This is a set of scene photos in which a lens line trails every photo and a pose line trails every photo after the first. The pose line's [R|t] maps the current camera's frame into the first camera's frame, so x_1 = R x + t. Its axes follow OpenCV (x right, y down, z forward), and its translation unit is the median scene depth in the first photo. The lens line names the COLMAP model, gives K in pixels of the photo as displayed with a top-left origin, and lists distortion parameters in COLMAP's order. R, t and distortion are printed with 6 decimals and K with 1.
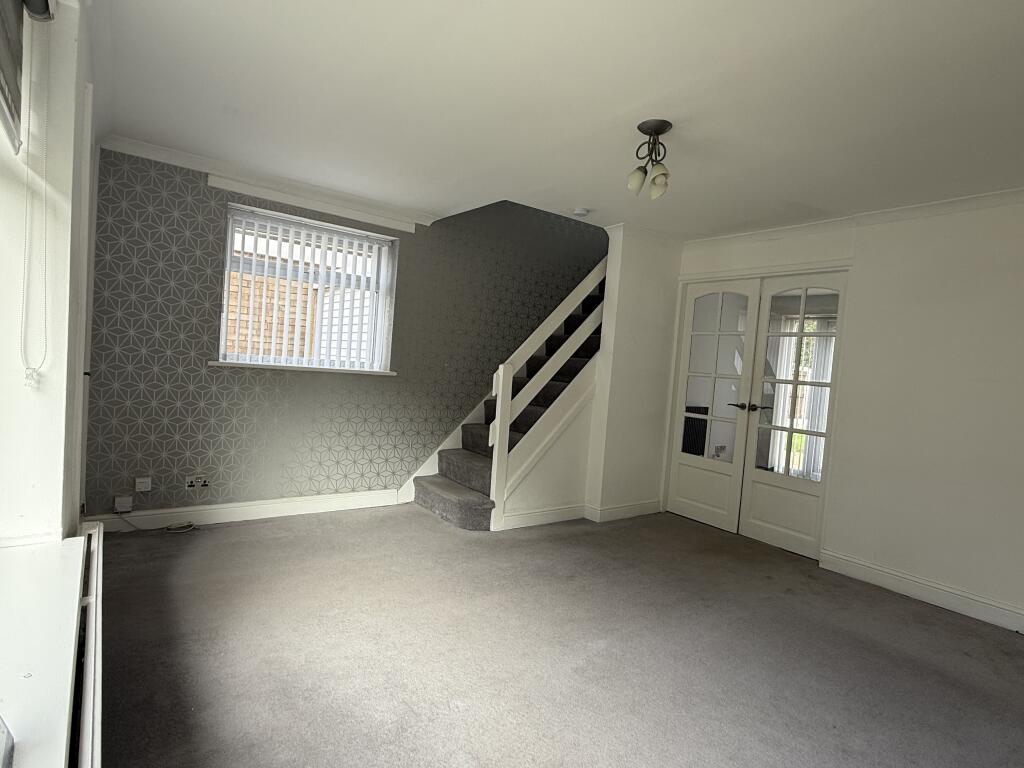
lens RADIAL K [[551.3, 0, 512.0], [0, 551.3, 384.0], [0, 0, 1]] dist [-0.000434, 0.000073]
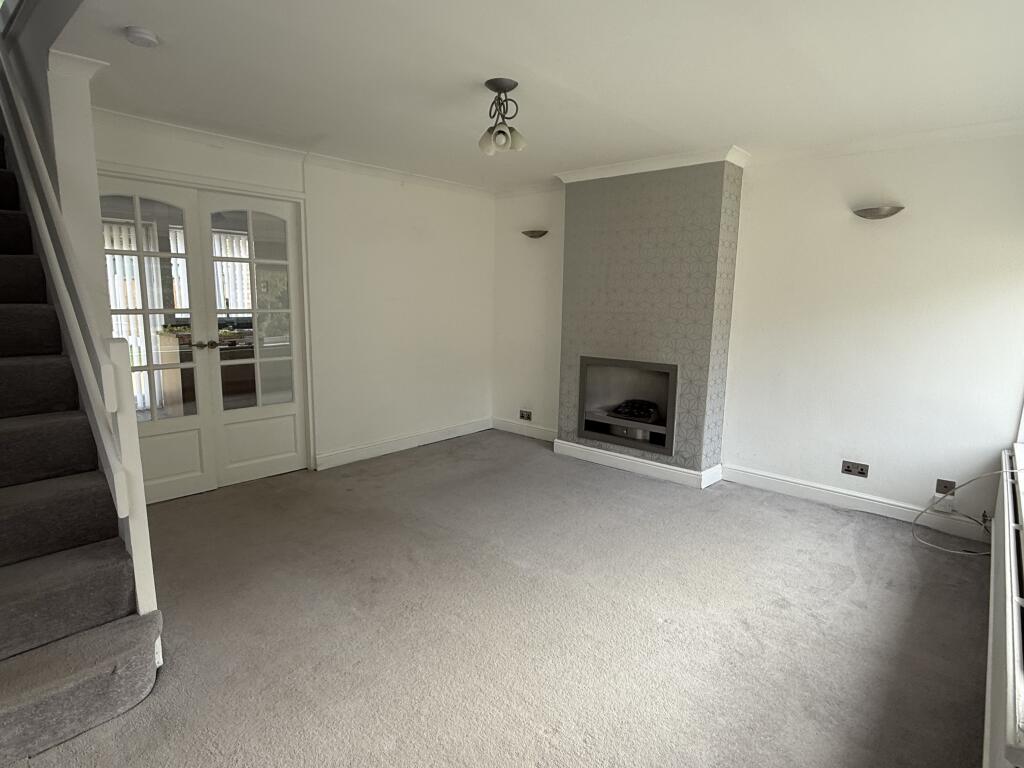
lens RADIAL K [[551.3, 0, 512.0], [0, 551.3, 384.0], [0, 0, 1]] dist [-0.000434, 0.000073]
pose [[-0.192596, -0.212725, 0.957943, -0.515290], [0.031297, 0.974392, 0.222669, -0.077057], [-0.980779, 0.072866, -0.181006, 0.713865]]
